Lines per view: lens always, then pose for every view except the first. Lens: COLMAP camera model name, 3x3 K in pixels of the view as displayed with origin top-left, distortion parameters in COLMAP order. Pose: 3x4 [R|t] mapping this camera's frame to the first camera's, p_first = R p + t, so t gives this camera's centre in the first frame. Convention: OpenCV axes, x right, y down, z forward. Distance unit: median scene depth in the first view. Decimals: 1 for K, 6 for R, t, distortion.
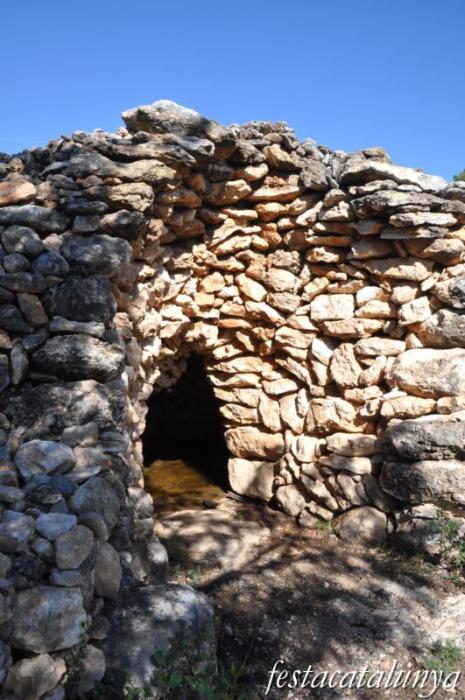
lens RADIAL K [[556.1, 0, 231.6], [0, 556.1, 348.3], [0, 0, 1]] dist [-0.072171, -0.005433]
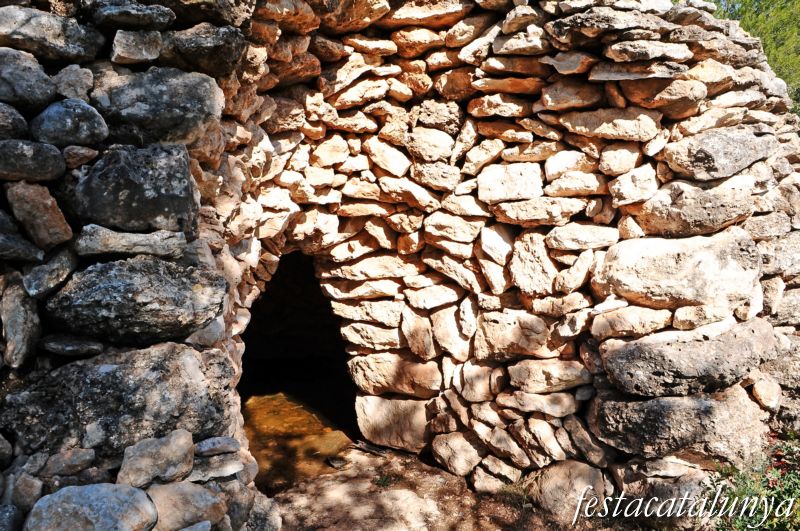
lens RADIAL K [[614.9, 0, 408.6], [0, 614.9, 261.1], [0, 0, 1]] dist [-0.102432, 0.030769]
pose [[0.983053, -0.055773, 0.174632, -0.086316], [0.045158, 0.996916, 0.064180, -0.031953], [-0.177673, -0.055207, 0.982540, 0.275564]]
